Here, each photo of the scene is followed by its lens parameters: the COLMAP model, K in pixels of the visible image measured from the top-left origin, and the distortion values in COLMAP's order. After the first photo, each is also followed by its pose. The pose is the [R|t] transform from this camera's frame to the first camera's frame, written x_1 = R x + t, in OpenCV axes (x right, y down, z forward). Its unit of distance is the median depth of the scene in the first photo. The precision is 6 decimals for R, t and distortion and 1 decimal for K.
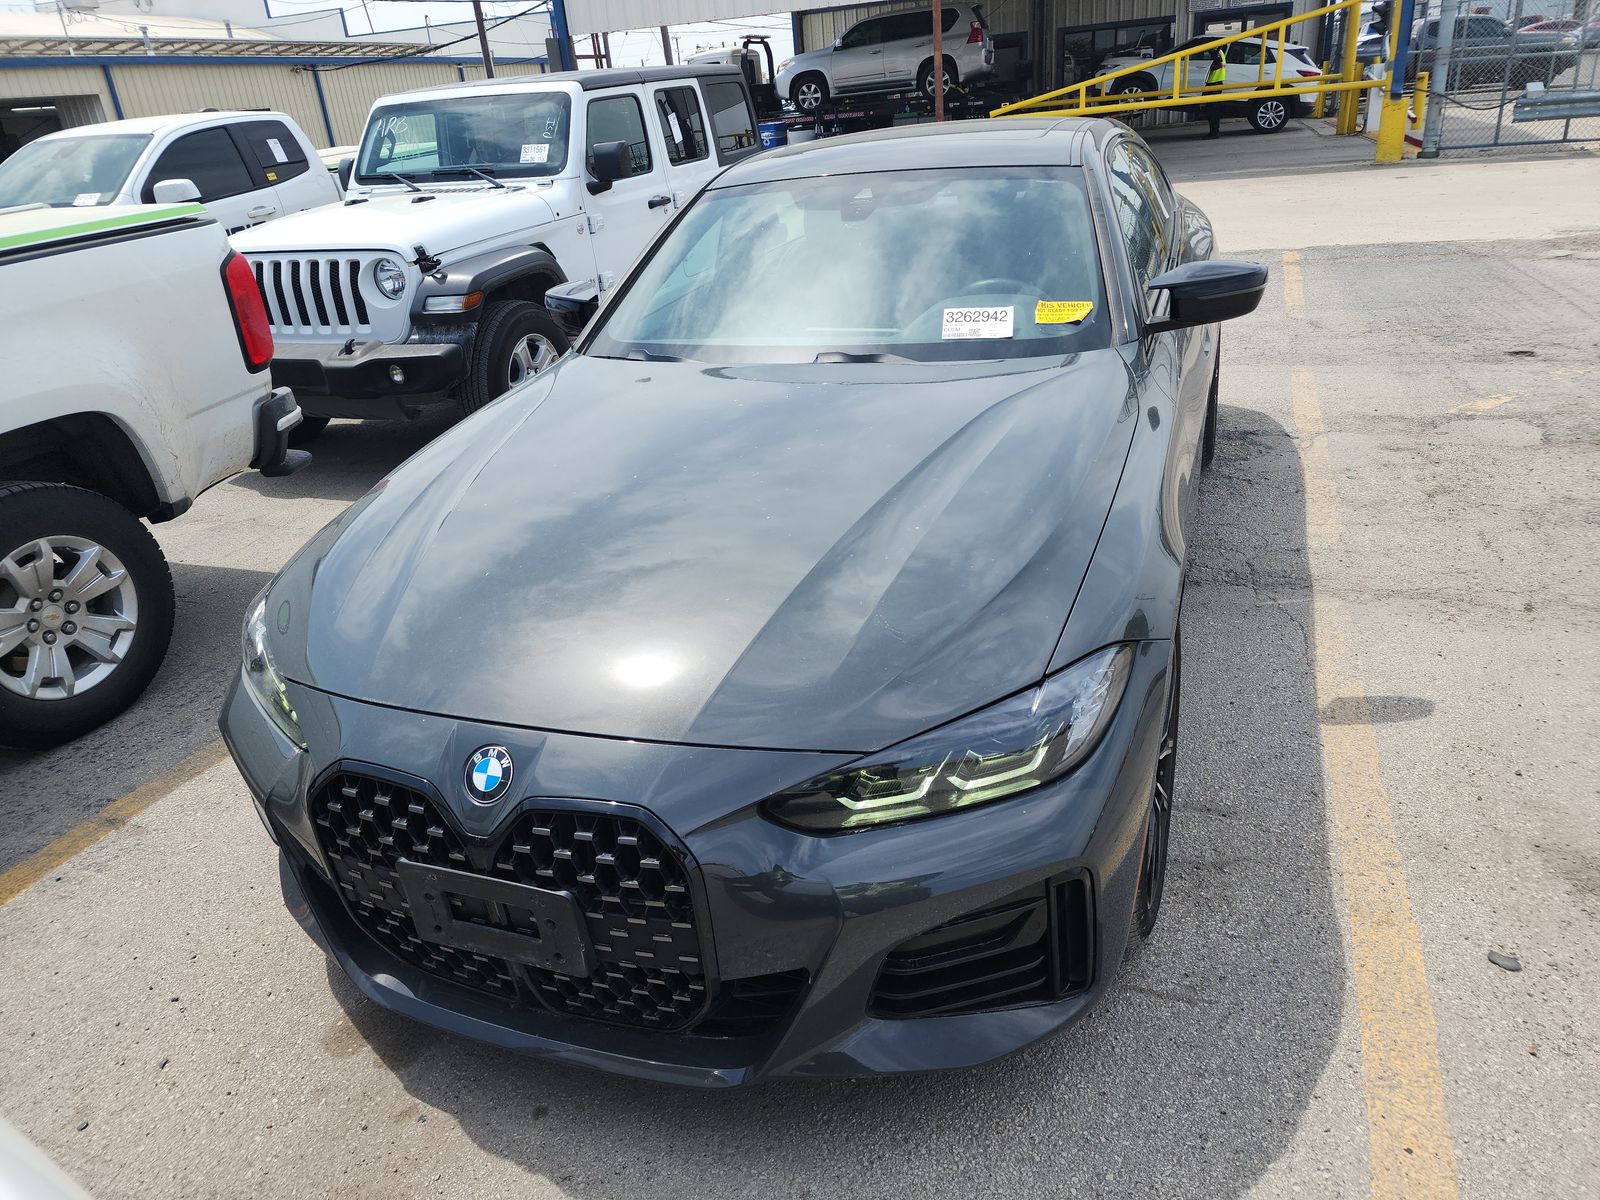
lens RADIAL K [[1075.4, 0, 809.8], [0, 1075.4, 597.8], [0, 0, 1]] dist [0.047645, -0.047098]
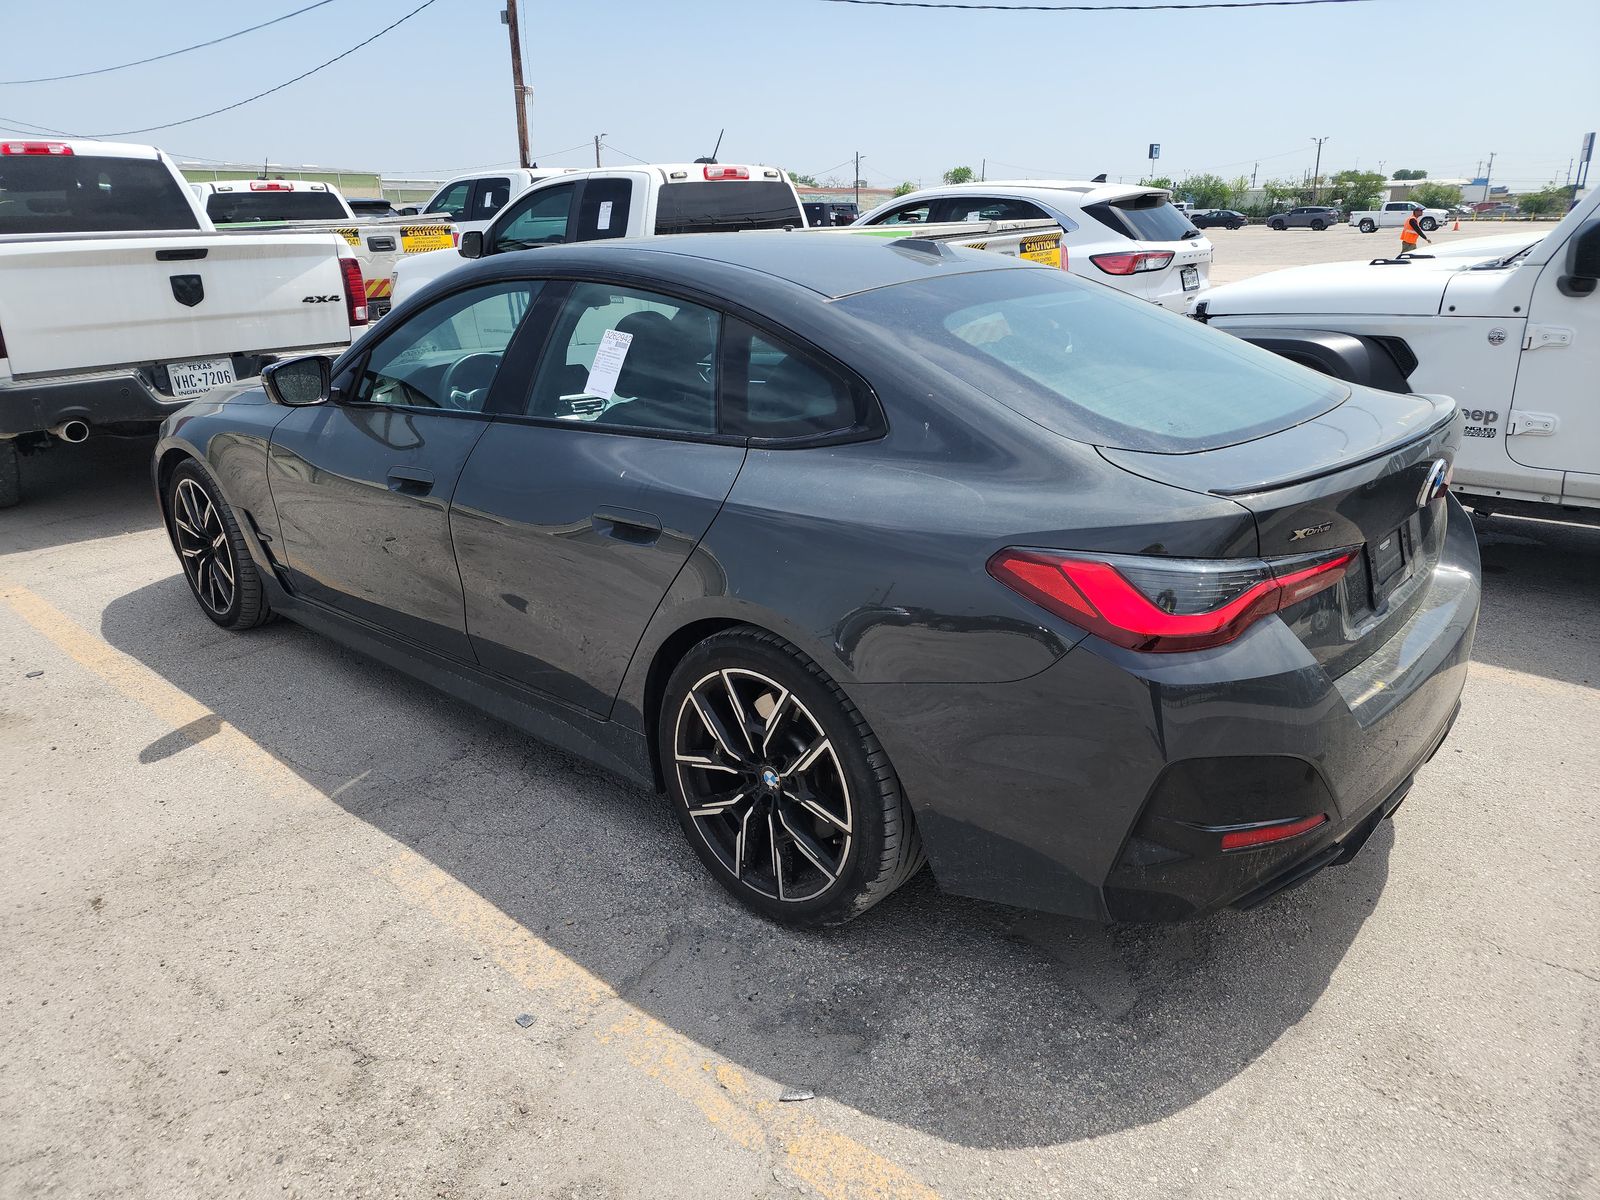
lens RADIAL K [[1062.5, 0, 789.8], [0, 1062.5, 594.5], [0, 0, 1]] dist [0.049186, -0.047324]
pose [[-0.347966, 0.397833, -0.848910, 1.076663], [-0.358725, 0.780088, 0.512621, -0.755753], [0.866162, 0.482899, -0.128731, 1.451088]]
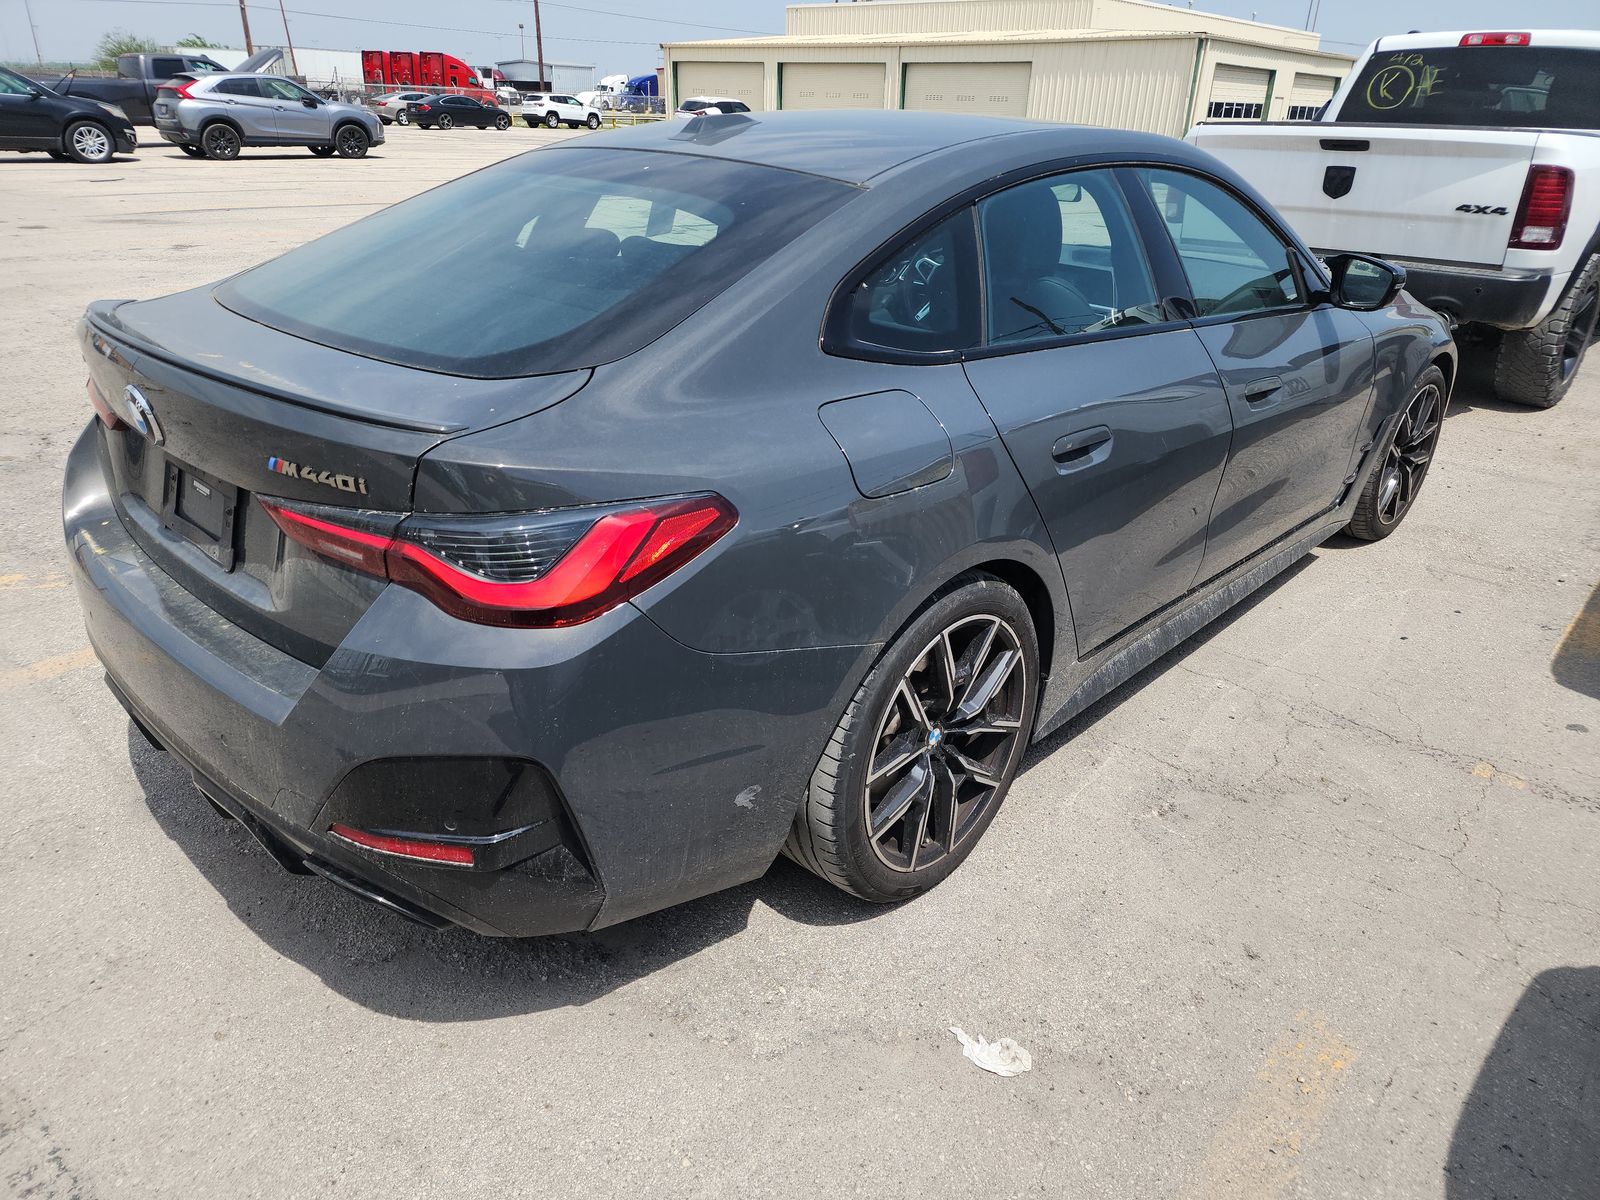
lens RADIAL K [[1075.4, 0, 809.8], [0, 1075.4, 597.8], [0, 0, 1]] dist [0.047645, -0.047098]
pose [[-0.921976, -0.101592, 0.373682, -0.171741], [0.210808, 0.677787, 0.704389, -0.858425], [-0.324837, 0.728206, -0.603487, 1.962317]]
